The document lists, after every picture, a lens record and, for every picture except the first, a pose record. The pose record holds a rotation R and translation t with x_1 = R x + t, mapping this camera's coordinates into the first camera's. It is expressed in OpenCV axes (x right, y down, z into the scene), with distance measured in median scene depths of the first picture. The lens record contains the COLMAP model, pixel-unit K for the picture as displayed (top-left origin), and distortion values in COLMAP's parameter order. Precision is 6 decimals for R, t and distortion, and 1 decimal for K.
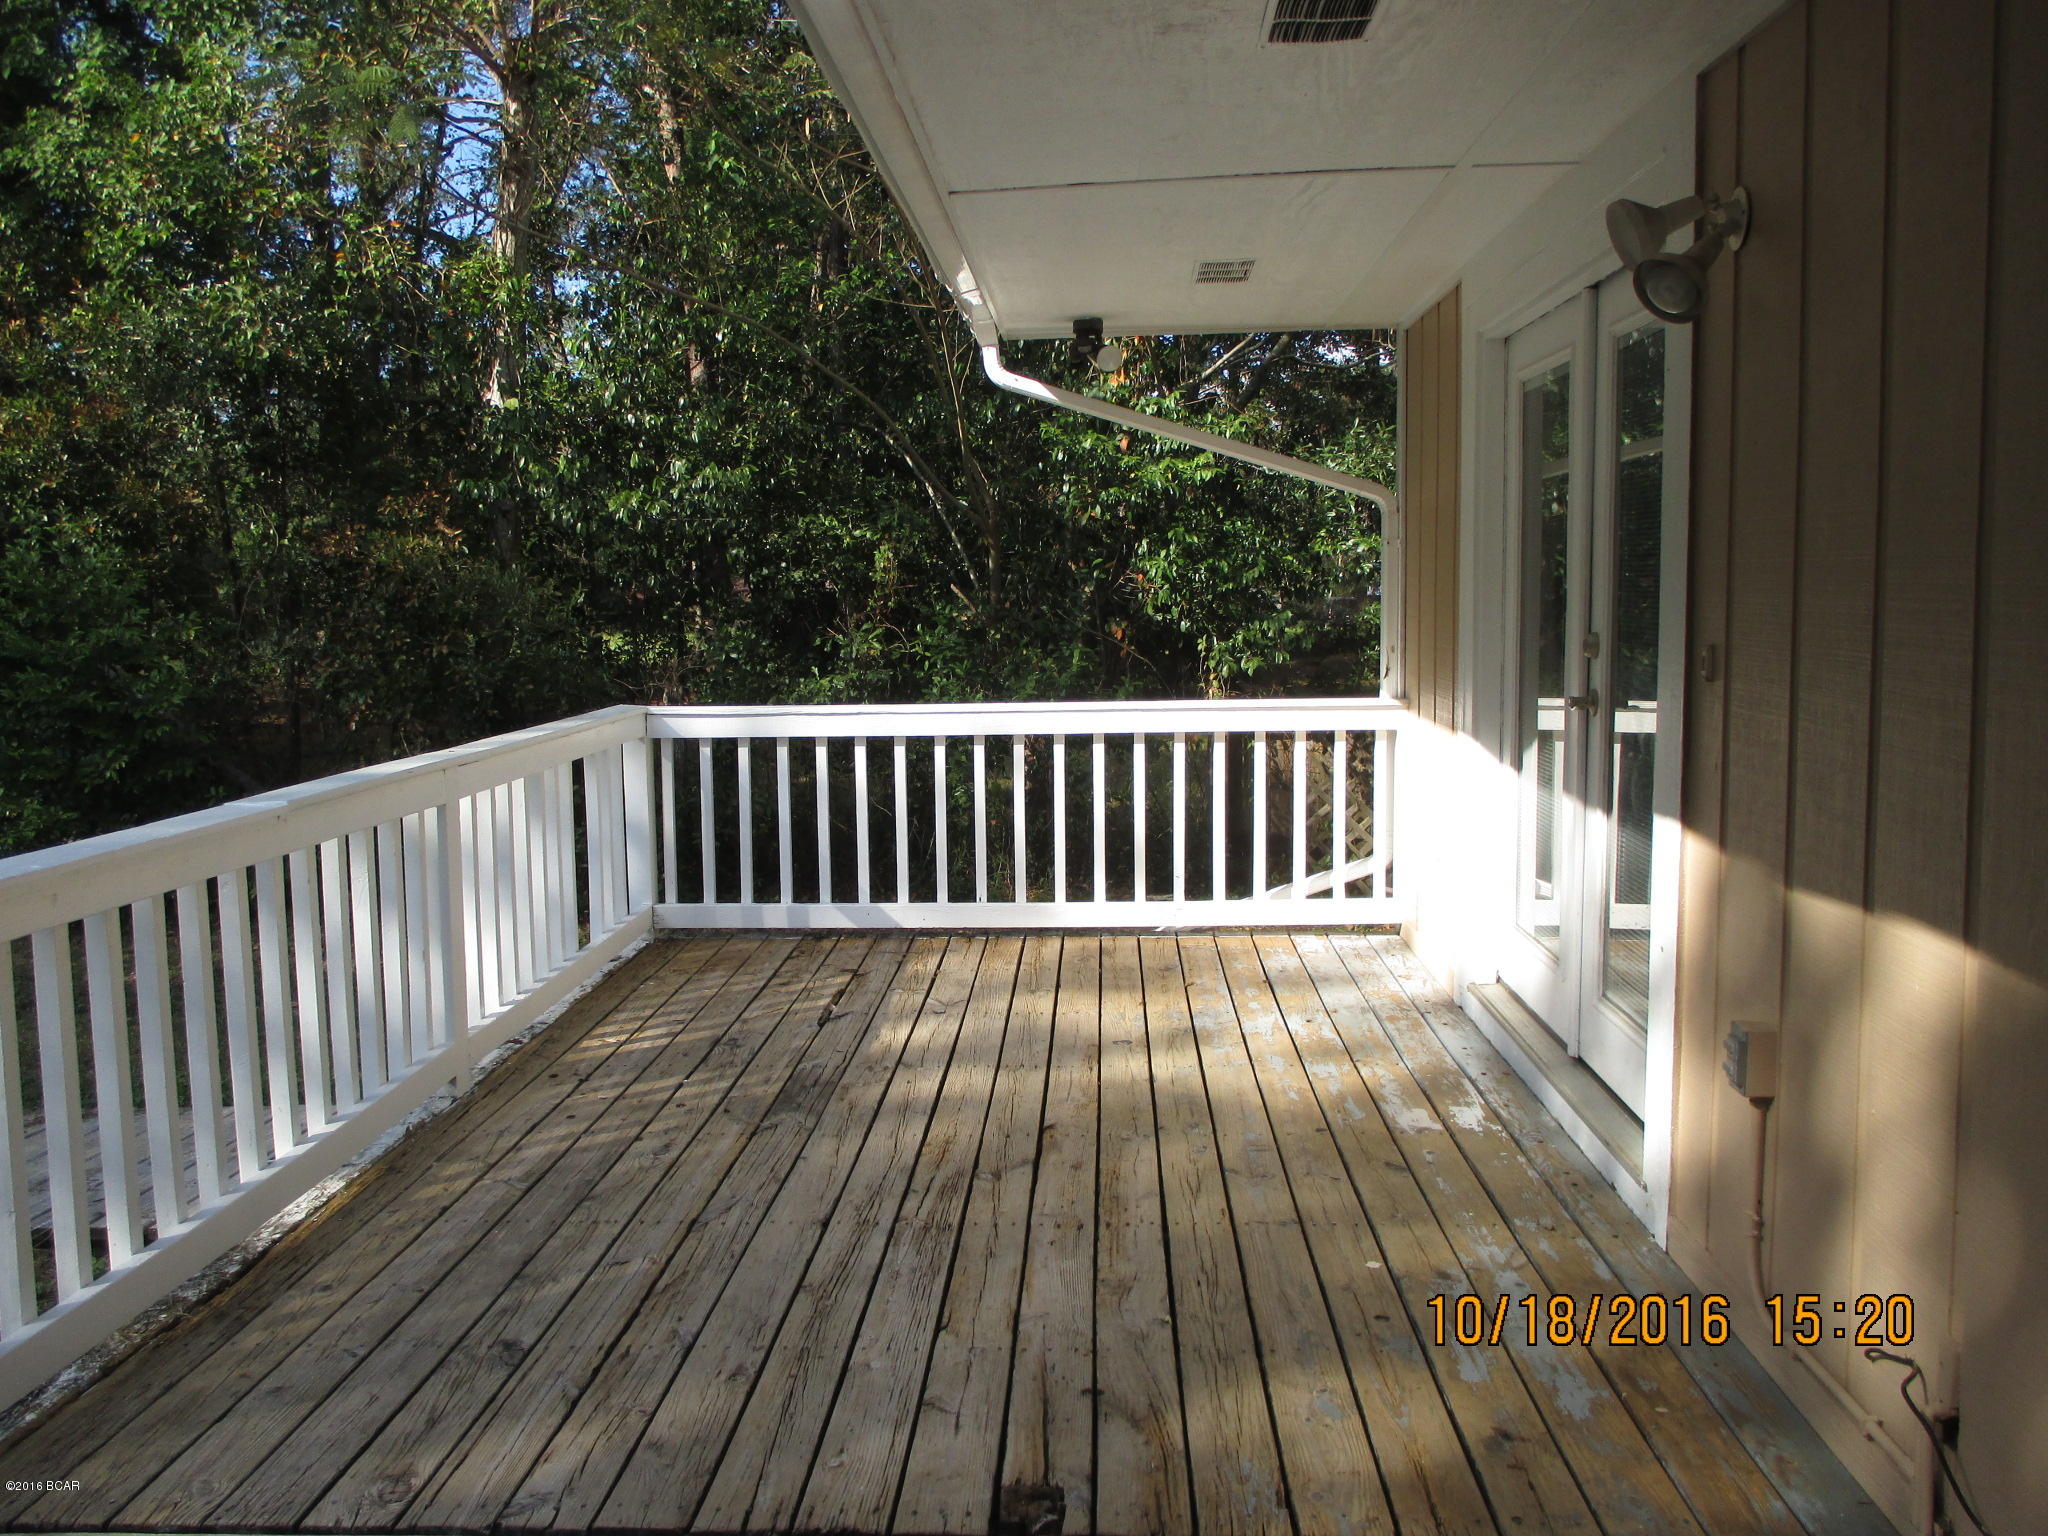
lens RADIAL K [[1727.1, 0, 1016.5], [0, 1727.1, 693.0], [0, 0, 1]] dist [-0.033769, 0.012516]
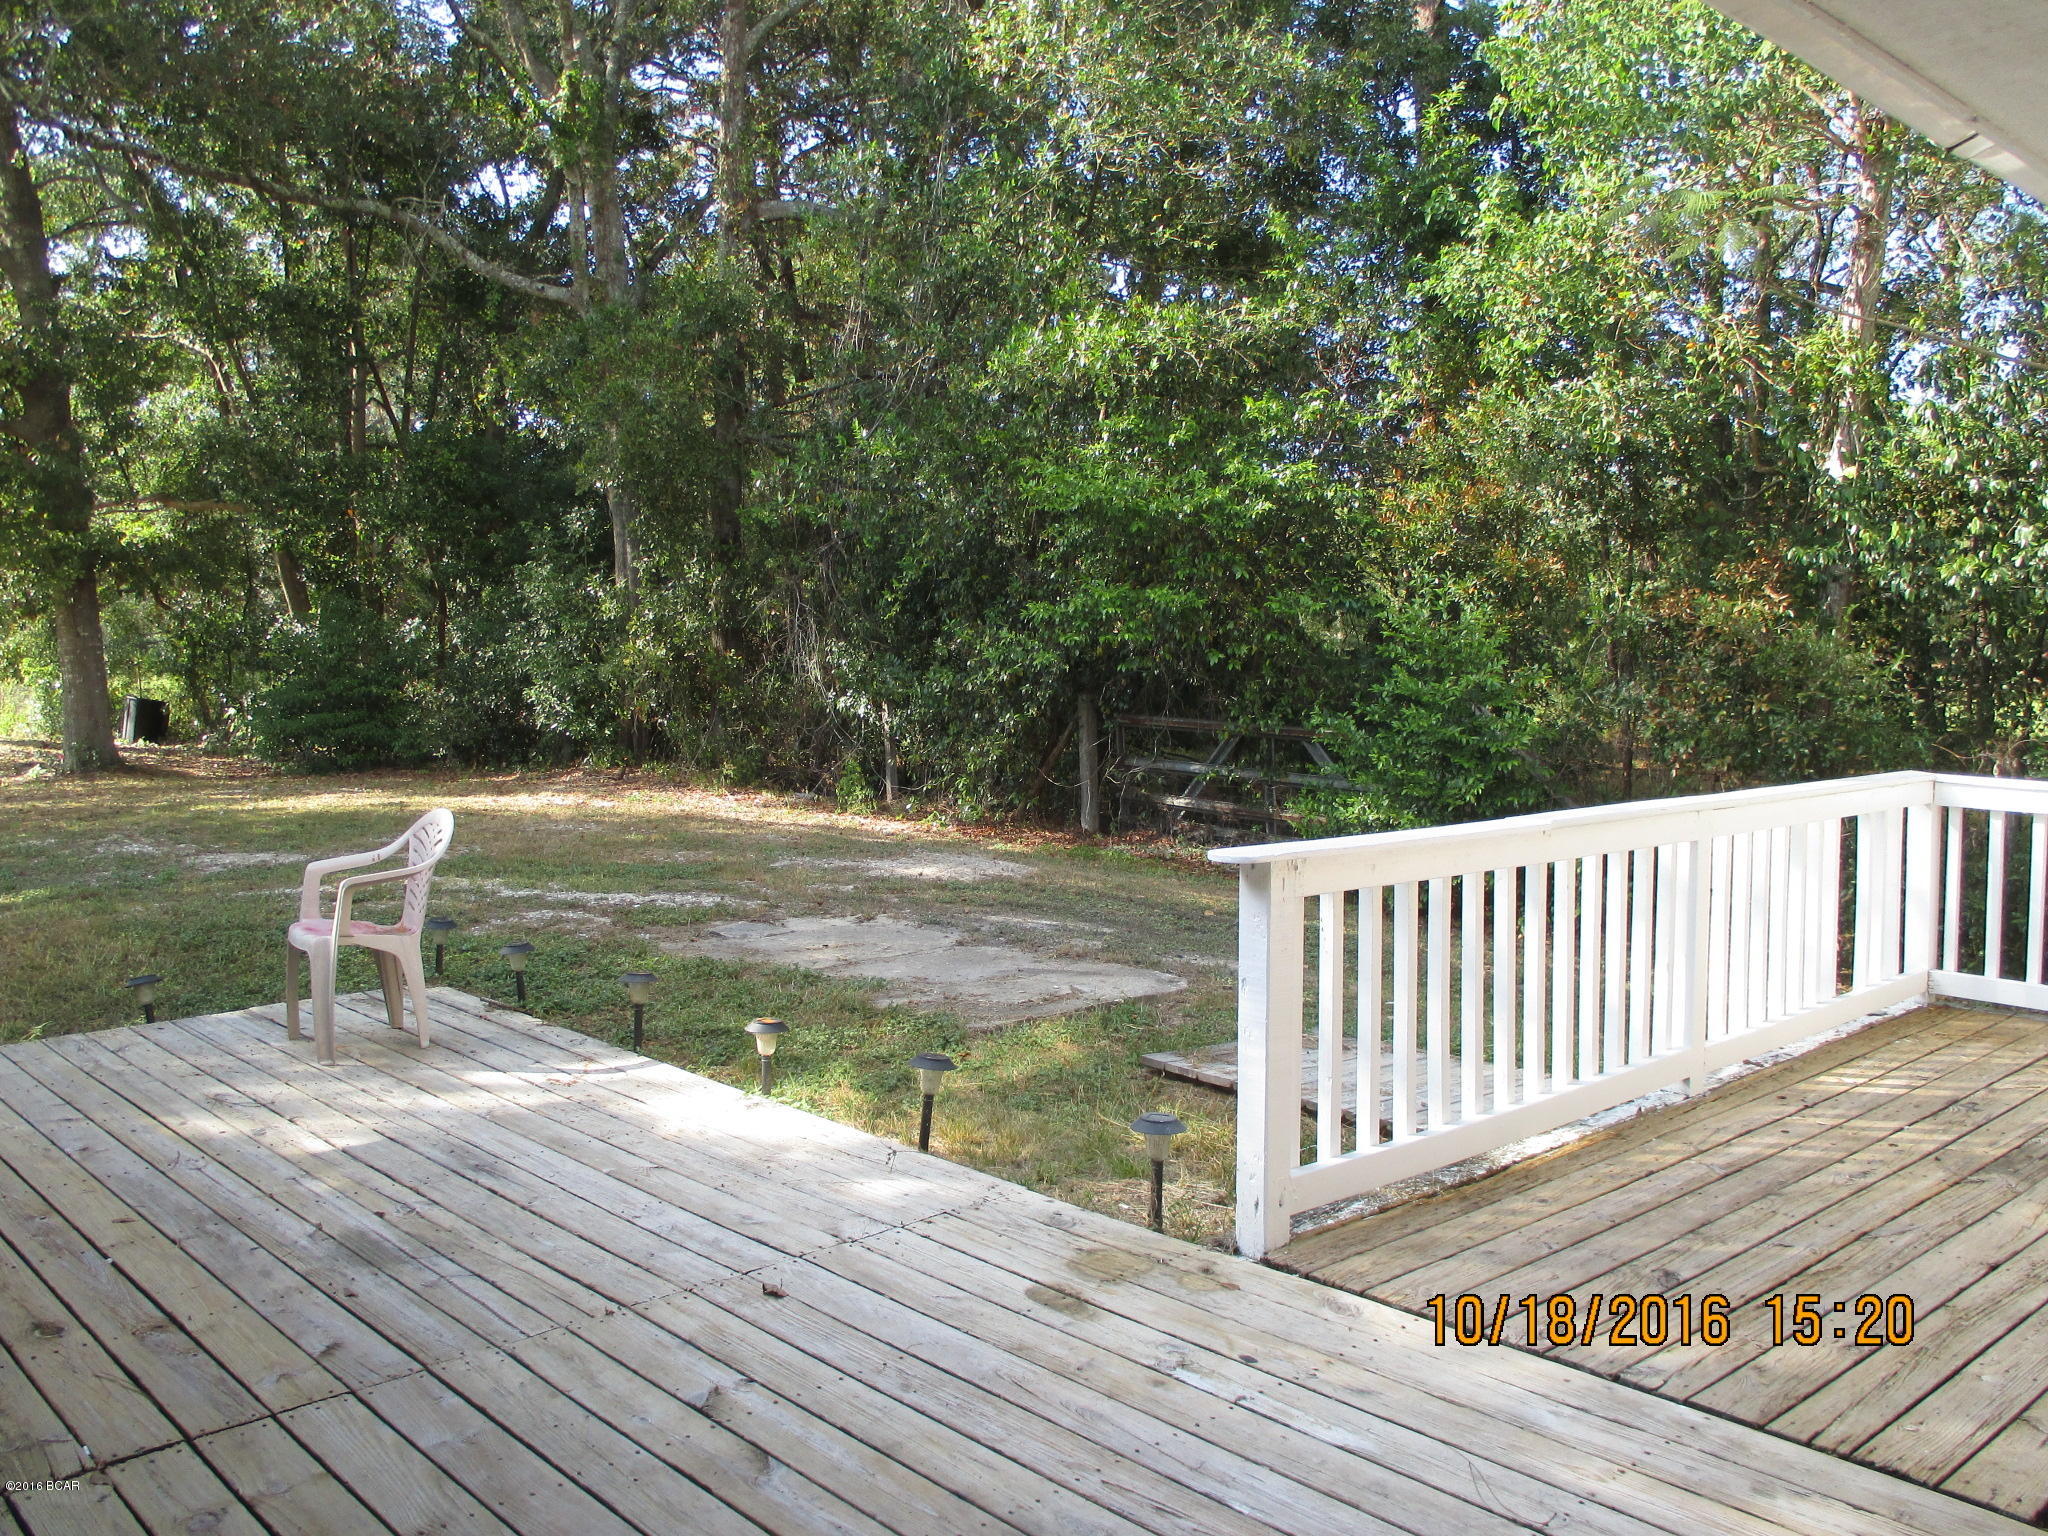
lens RADIAL K [[1720.7, 0, 1024.0], [0, 1720.7, 768.0], [0, 0, 1]] dist [-0.057211, 0.005550]
pose [[0.722396, 0.075793, -0.687313, 0.069613], [-0.064796, 0.997021, 0.041843, -0.002799], [0.688437, 0.014308, 0.725155, -0.083420]]
